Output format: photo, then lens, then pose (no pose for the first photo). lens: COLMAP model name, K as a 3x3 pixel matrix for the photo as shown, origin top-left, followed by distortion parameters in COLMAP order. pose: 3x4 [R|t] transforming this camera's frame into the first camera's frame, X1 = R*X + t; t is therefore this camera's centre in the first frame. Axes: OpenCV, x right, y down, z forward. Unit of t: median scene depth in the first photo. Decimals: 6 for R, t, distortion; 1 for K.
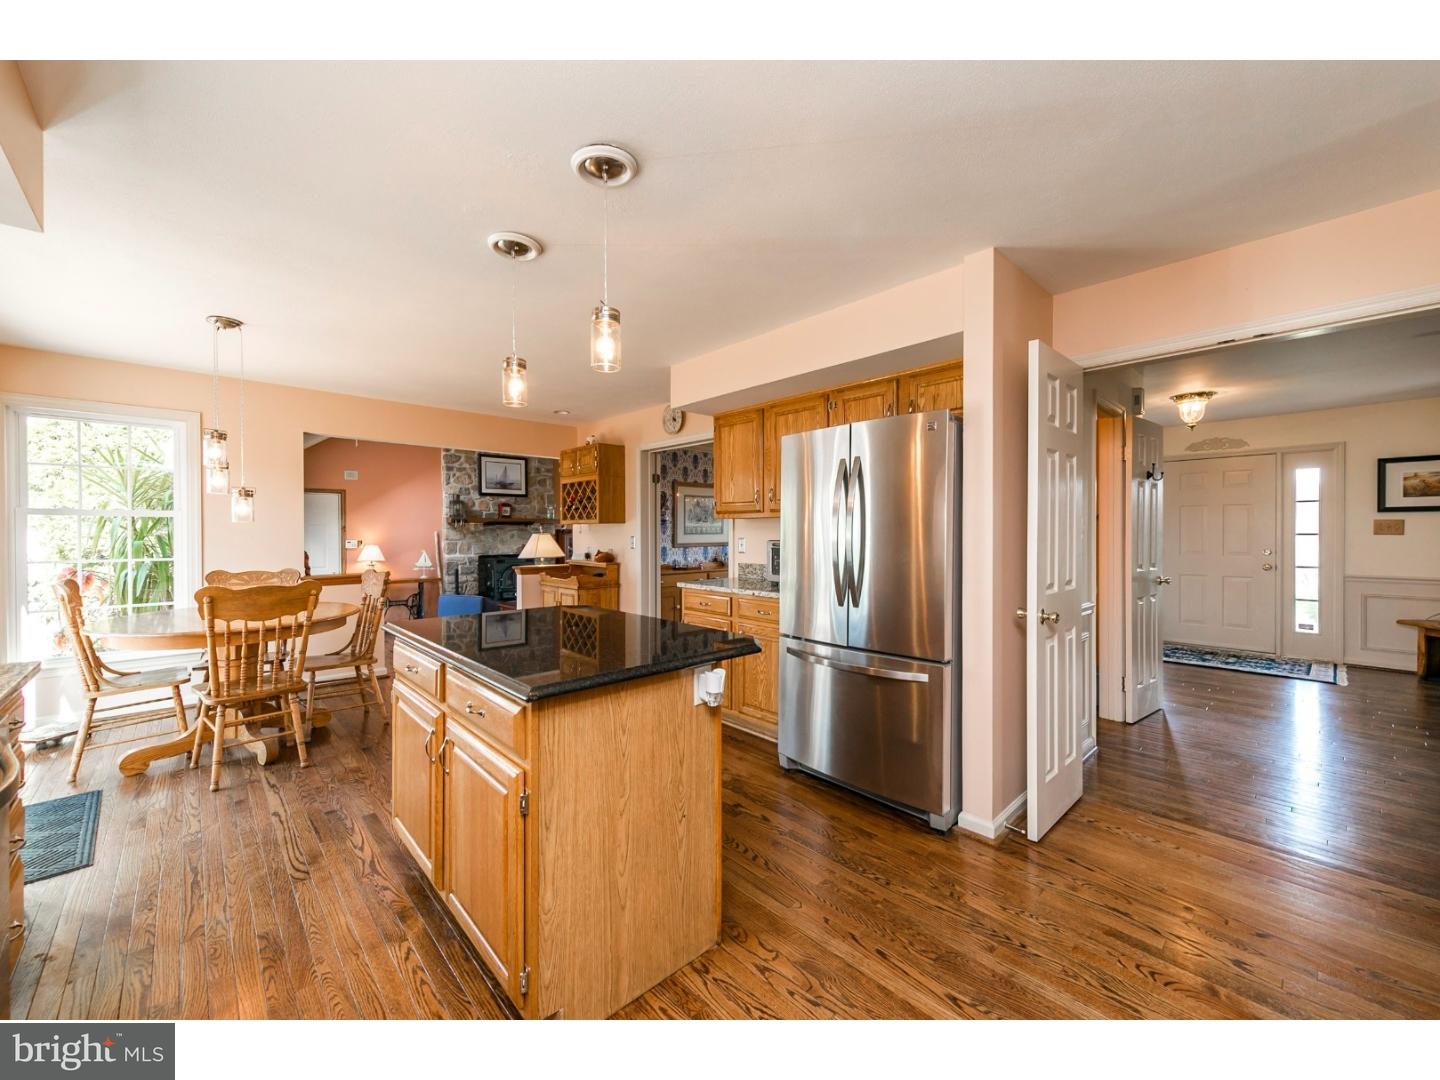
lens RADIAL K [[562.4, 0, 726.5], [0, 562.4, 535.4], [0, 0, 1]] dist [0.004087, 0.000417]
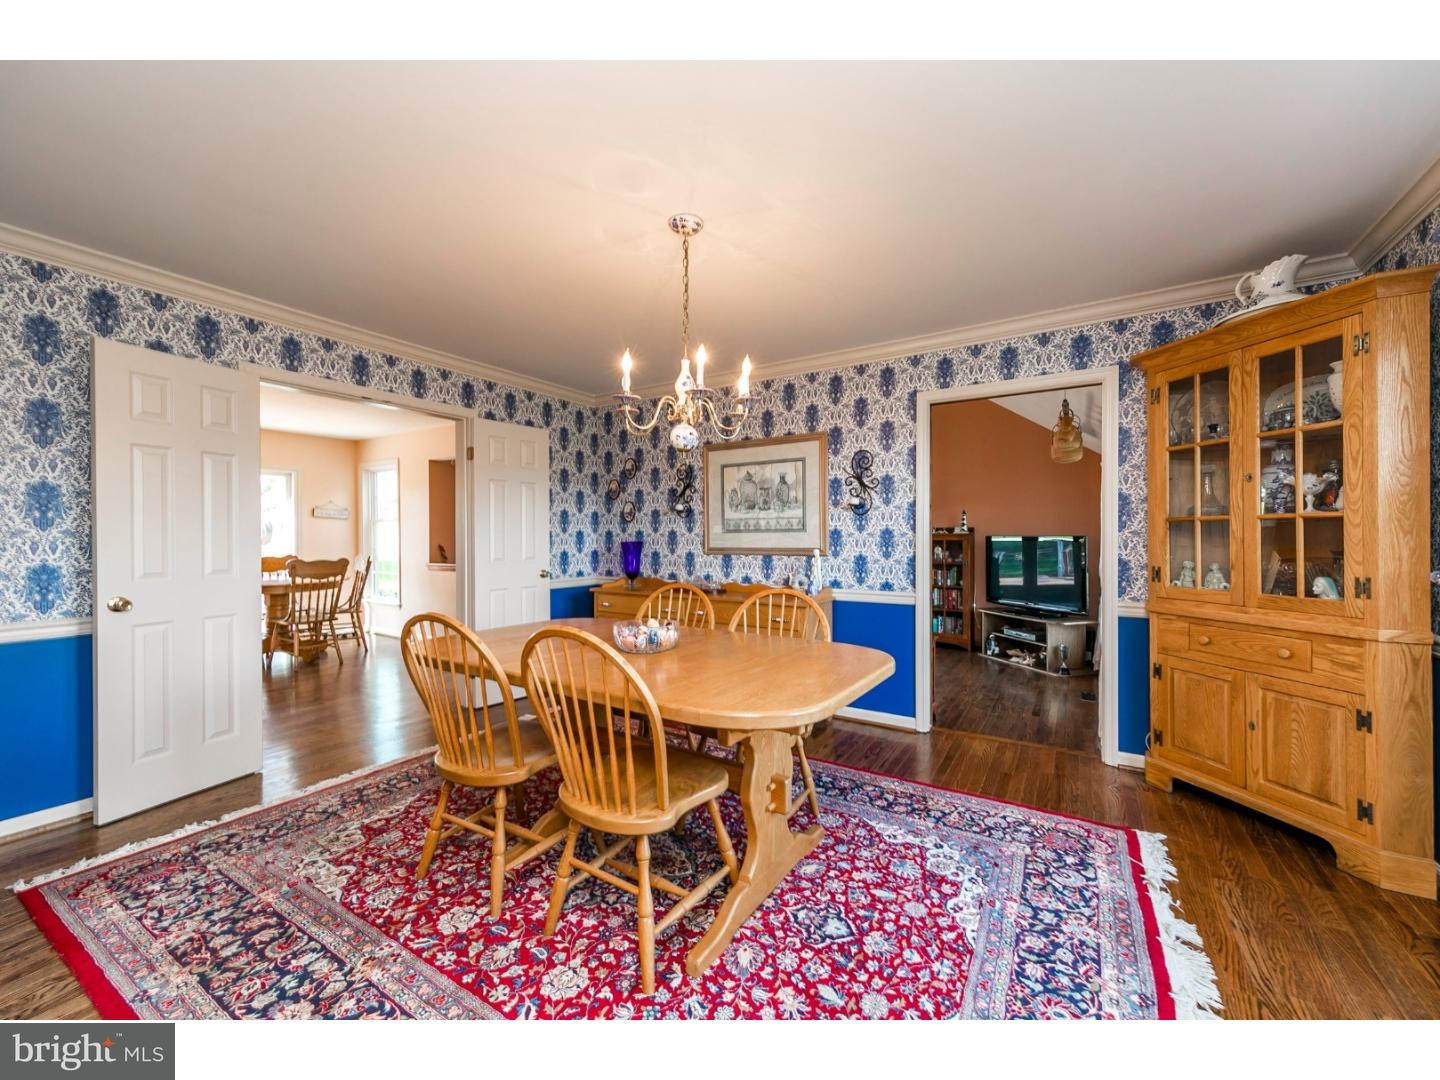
lens RADIAL K [[562.4, 0, 719.8], [0, 562.4, 531.8], [0, 0, 1]] dist [0.004087, 0.000417]
pose [[0.235133, 0.001802, -0.971962, 0.432196], [-0.014893, 0.999888, -0.001749, -0.001002], [0.971849, 0.014886, 0.235133, 0.753352]]
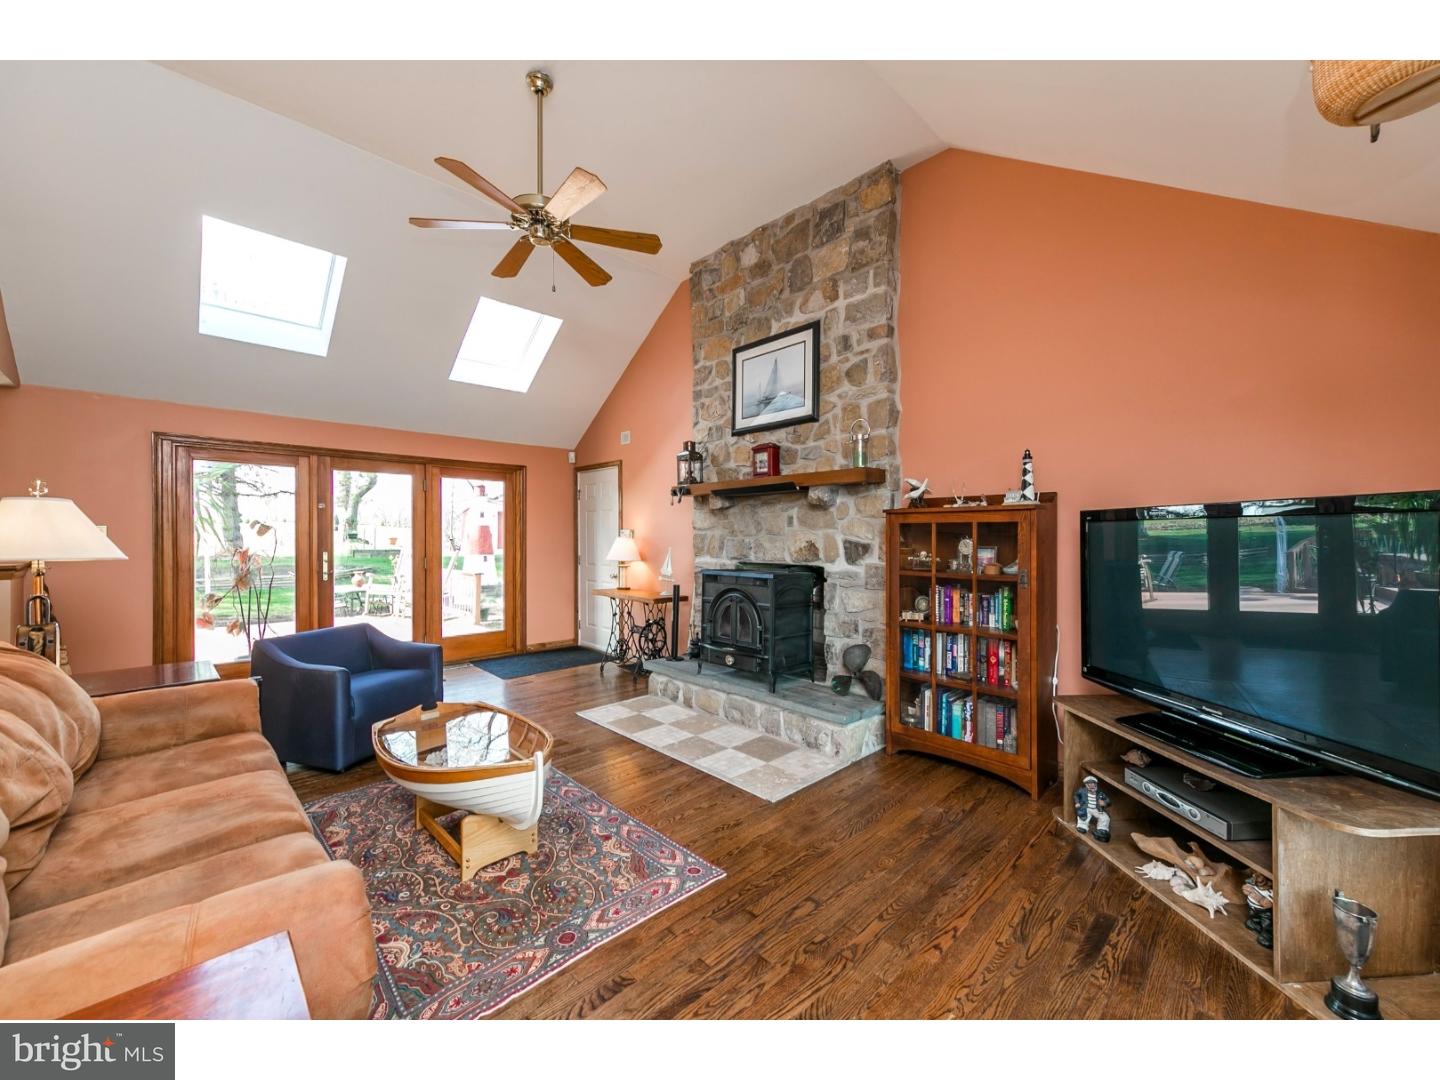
lens RADIAL K [[562.4, 0, 721.1], [0, 562.4, 536.2], [0, 0, 1]] dist [0.004087, 0.000417]
pose [[0.007986, 0.005004, -0.999956, 0.044505], [-0.006672, 0.999965, 0.004951, 0.012960], [0.999946, 0.006632, 0.008020, 1.116917]]
